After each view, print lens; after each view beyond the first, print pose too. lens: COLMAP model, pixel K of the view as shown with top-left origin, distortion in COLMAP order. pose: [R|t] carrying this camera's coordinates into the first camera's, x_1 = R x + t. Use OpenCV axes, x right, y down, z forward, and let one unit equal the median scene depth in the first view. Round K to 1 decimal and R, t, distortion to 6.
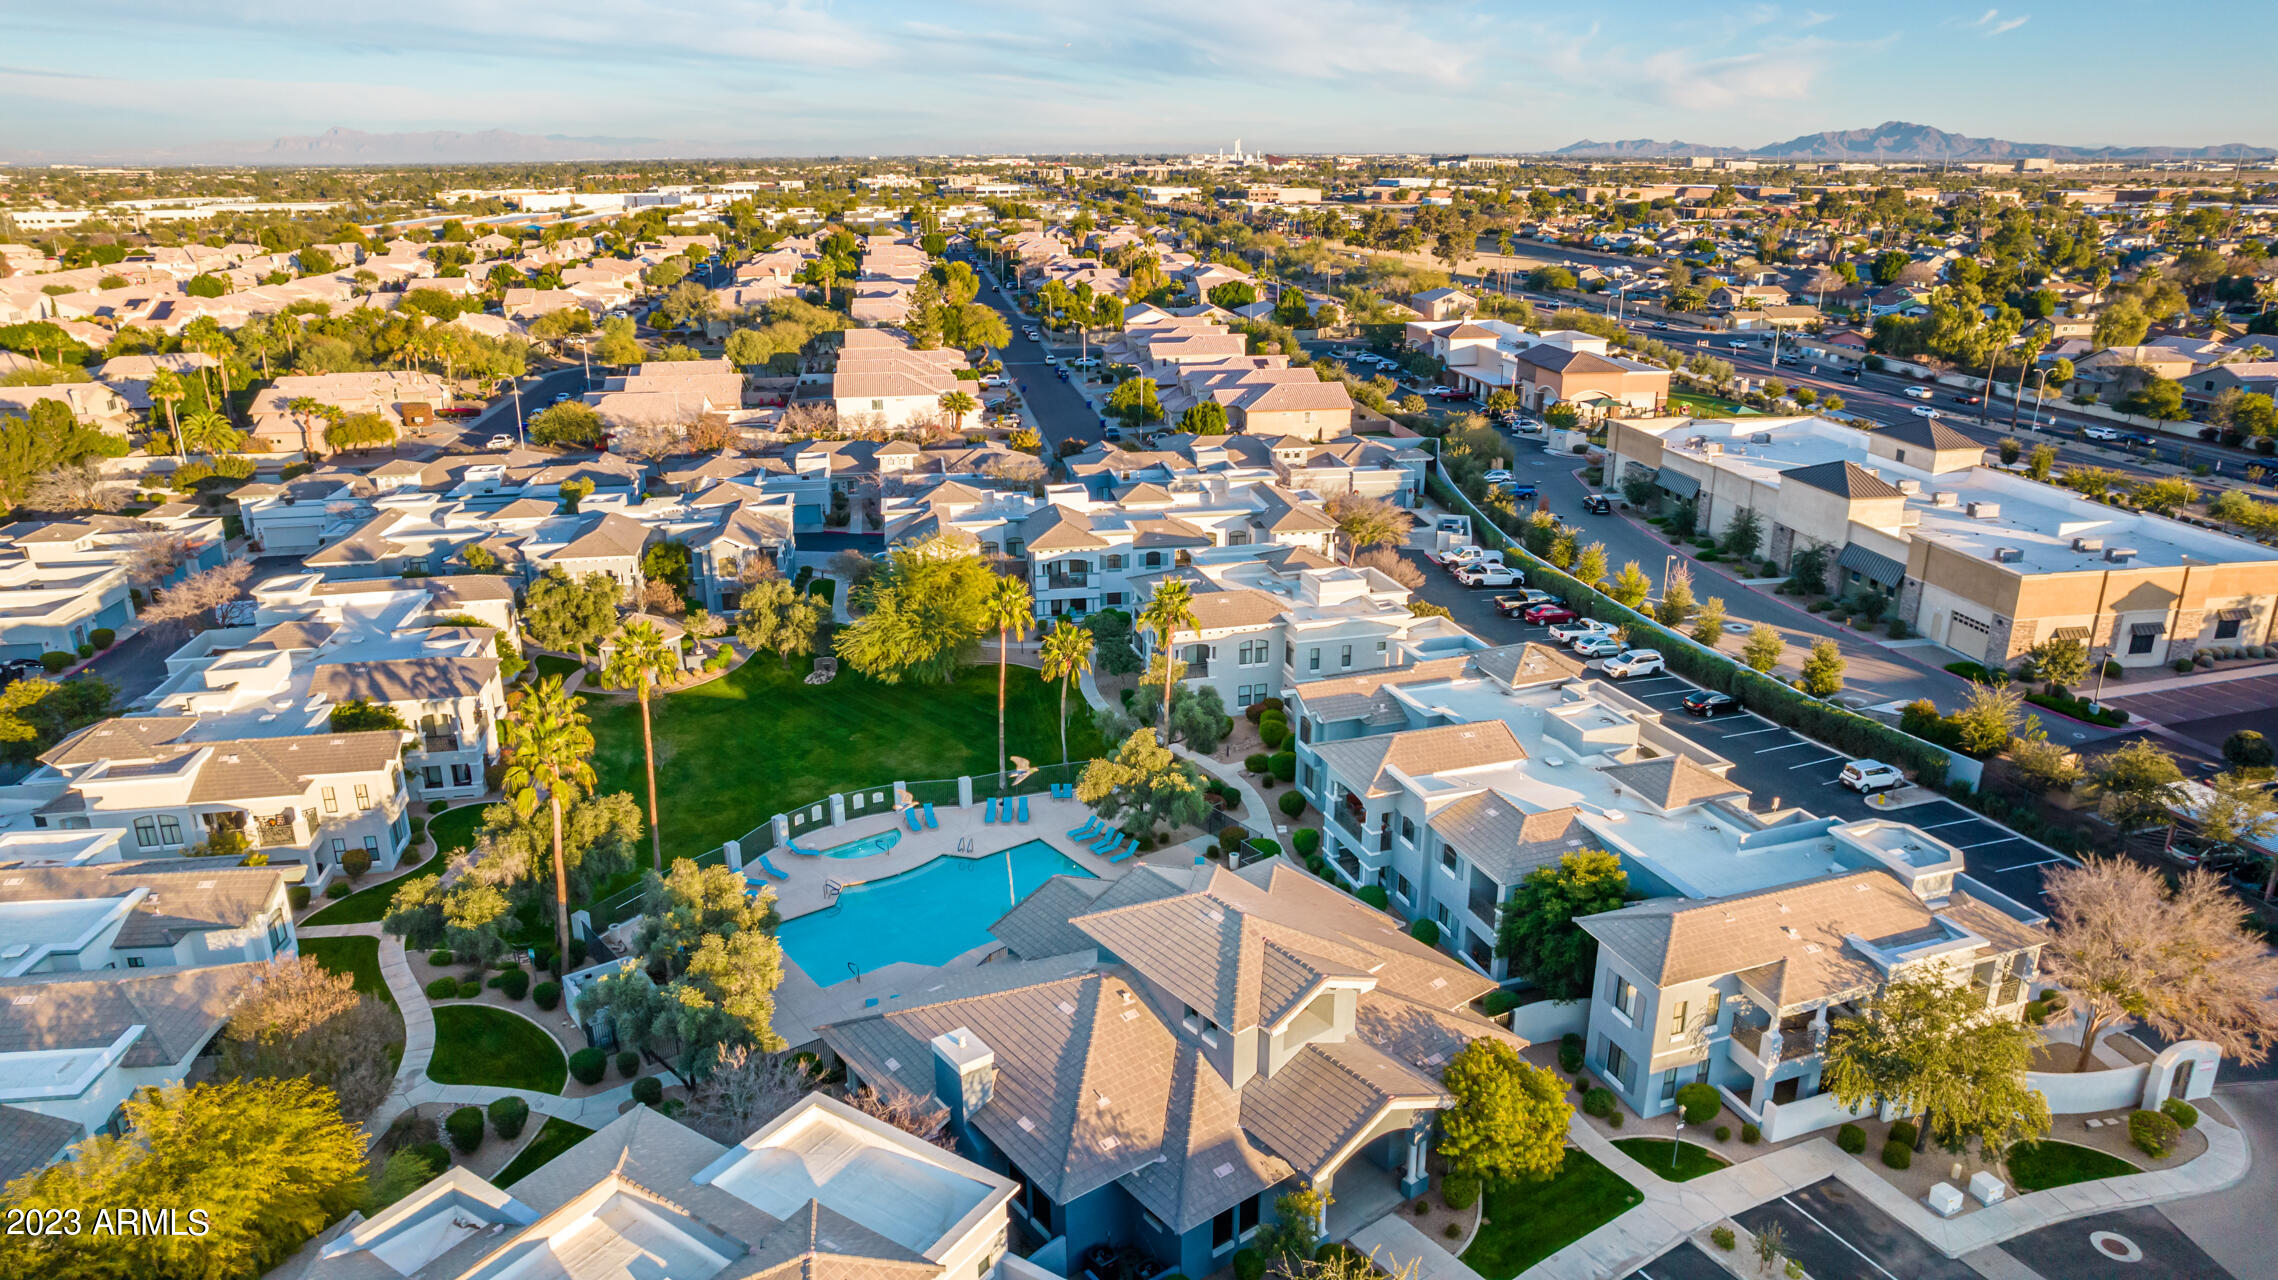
lens RADIAL K [[1459.5, 0, 1132.6], [0, 1459.5, 642.9], [0, 0, 1]] dist [-0.073276, 0.061467]
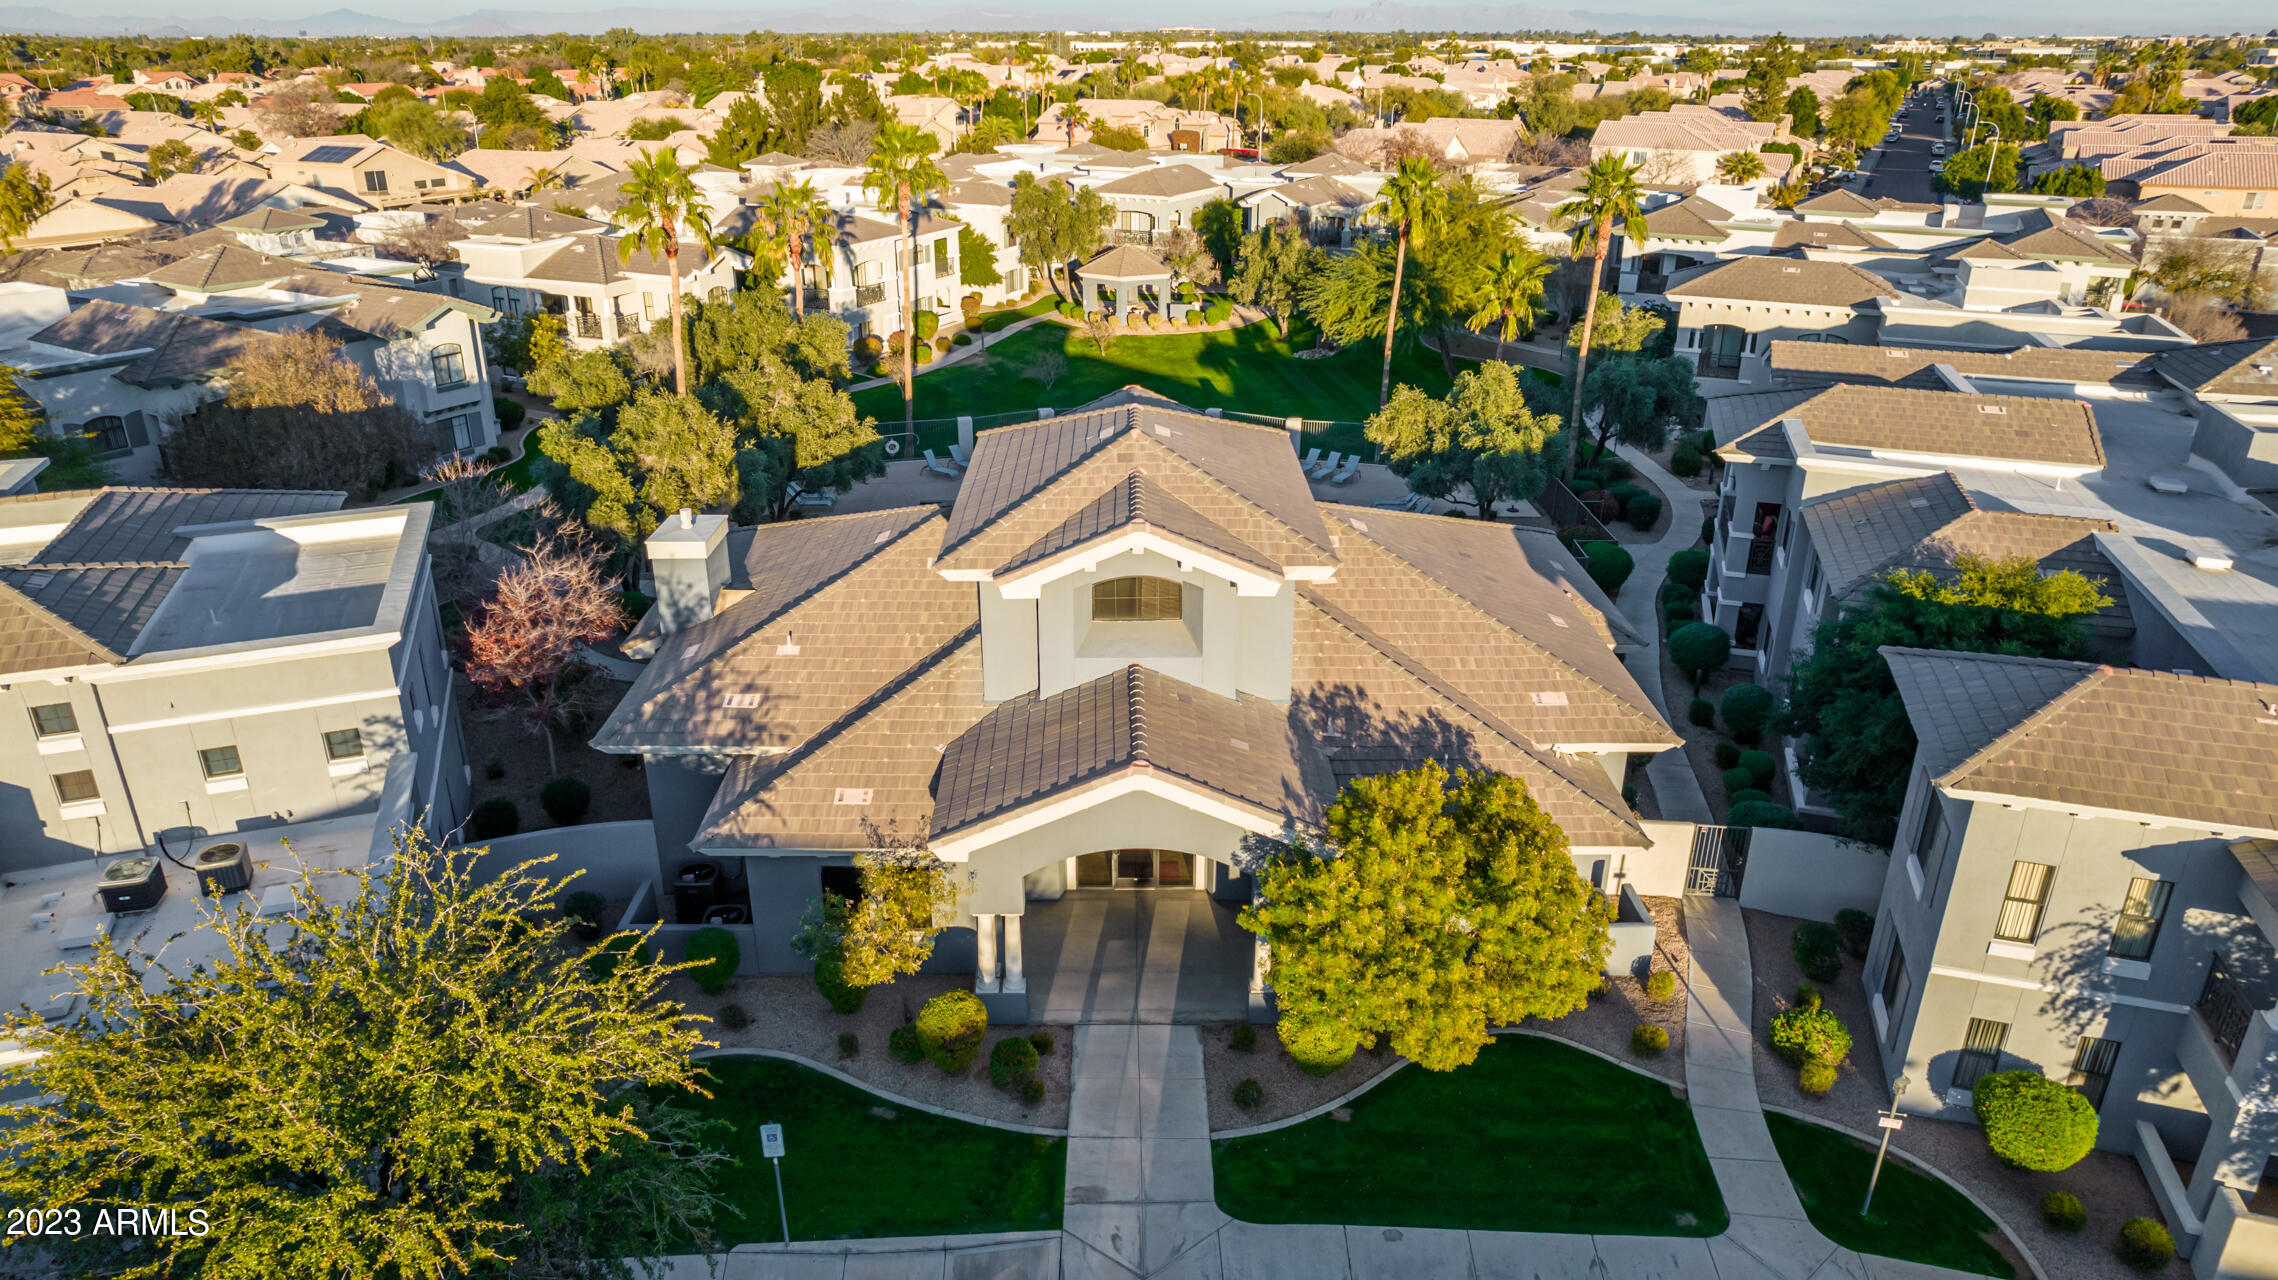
lens RADIAL K [[1459.5, 0, 1132.6], [0, 1459.5, 642.9], [0, 0, 1]] dist [-0.073276, 0.061467]
pose [[0.801364, 0.235468, -0.549882, 0.220428], [-0.193937, 0.971882, 0.133544, 0.105634], [0.565866, -0.000375, 0.824497, 0.300722]]
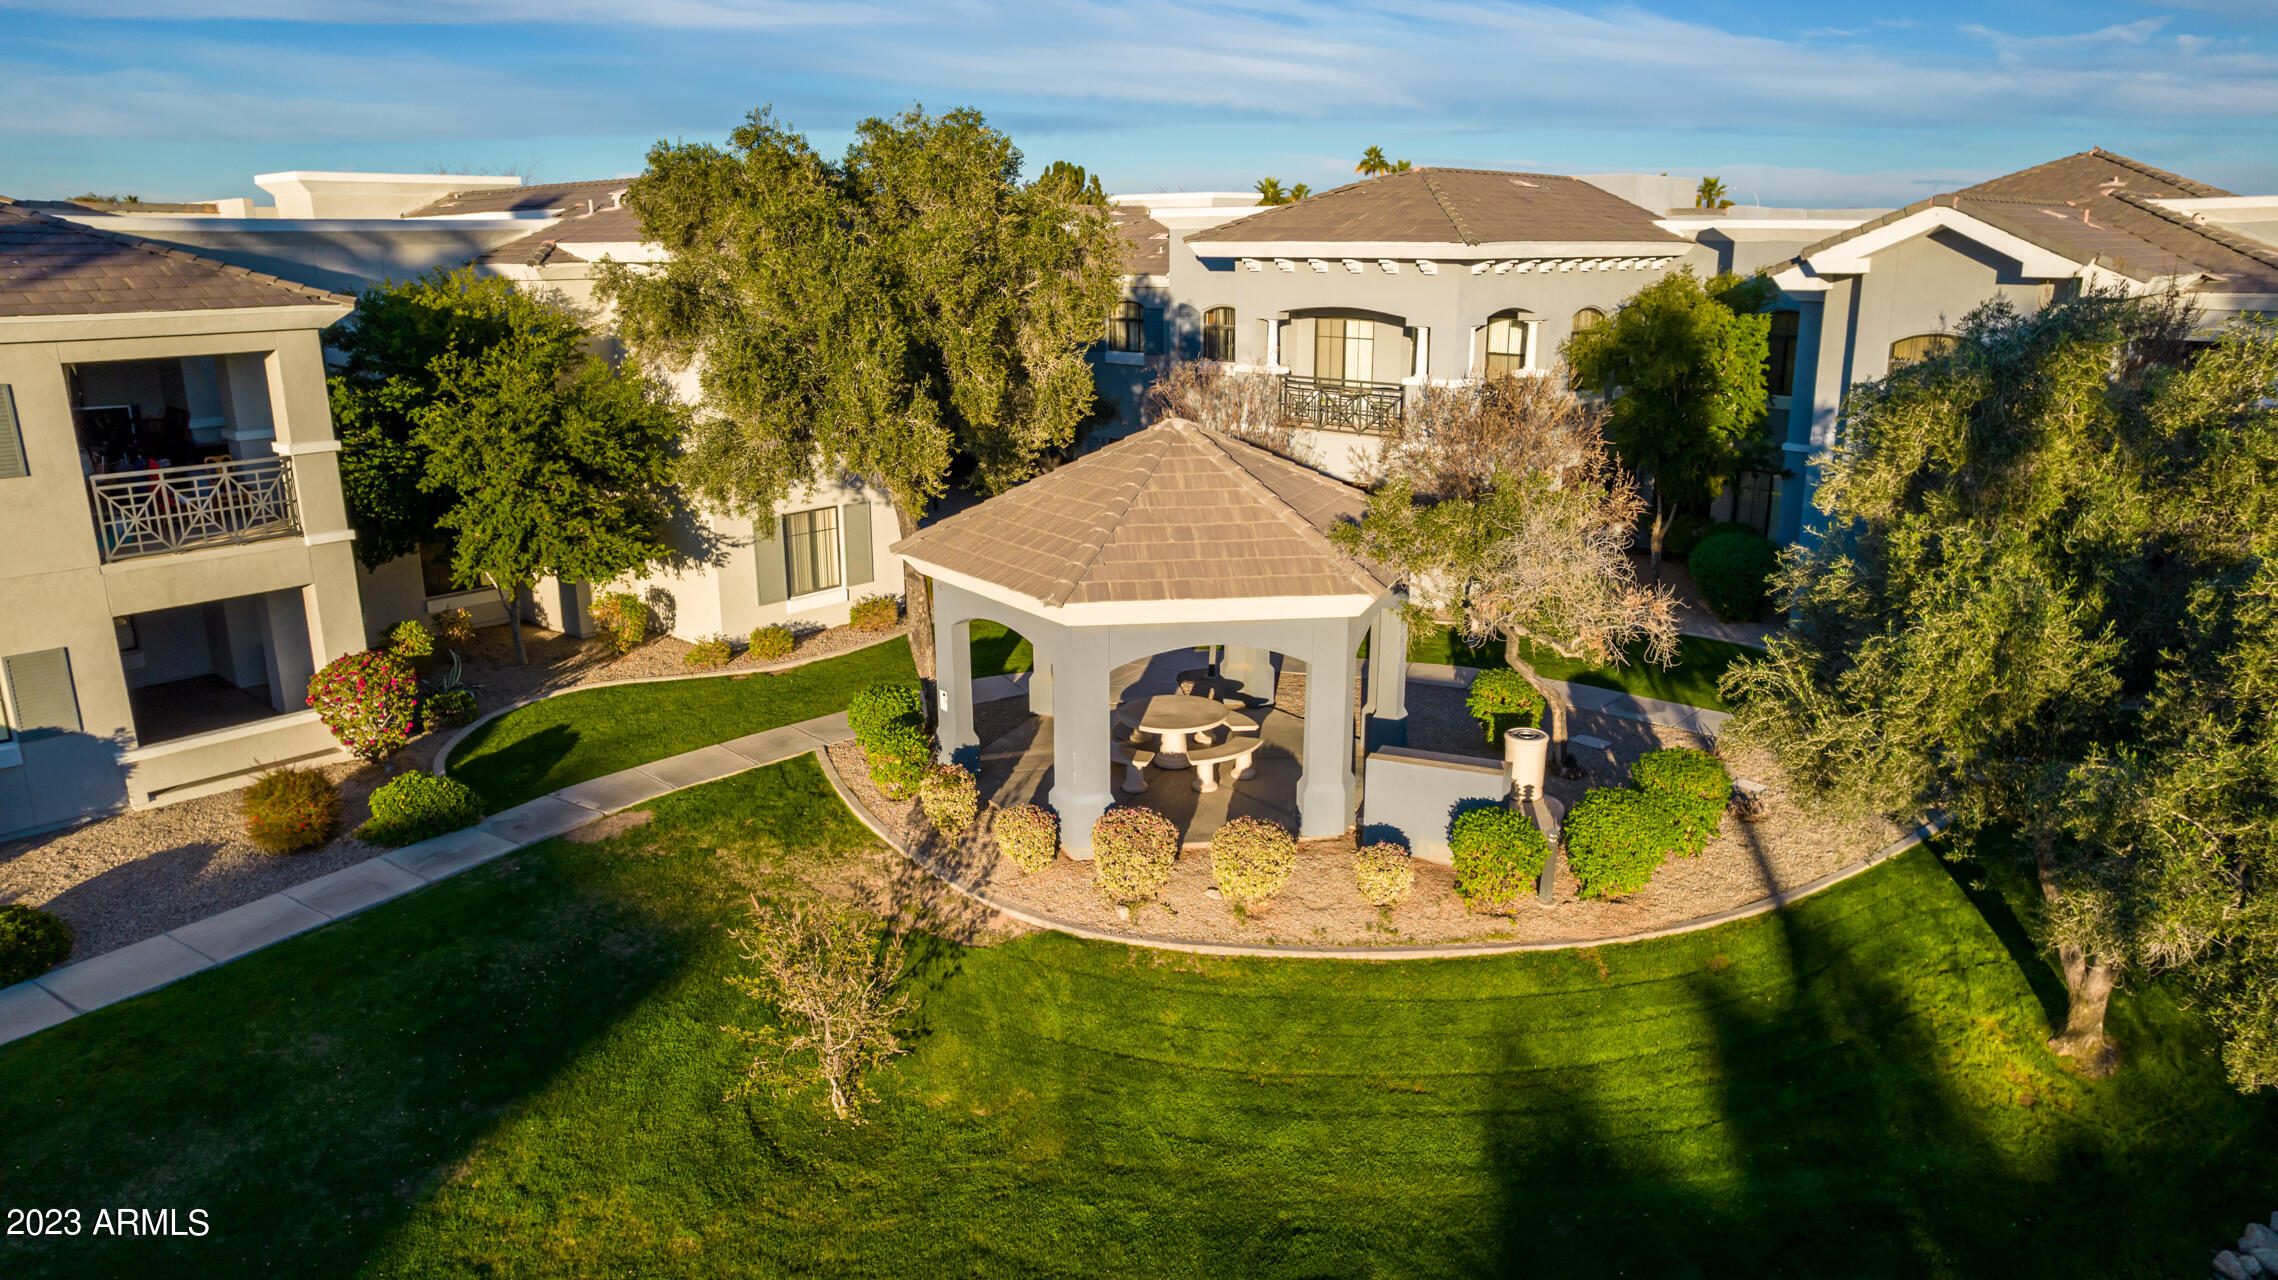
lens RADIAL K [[1459.5, 0, 1132.6], [0, 1459.5, 642.9], [0, 0, 1]] dist [-0.073276, 0.061467]
pose [[0.594524, 0.214963, -0.774811, -0.228226], [-0.253042, 0.964661, 0.073473, -0.007075], [0.763224, 0.152378, 0.627909, 0.977913]]
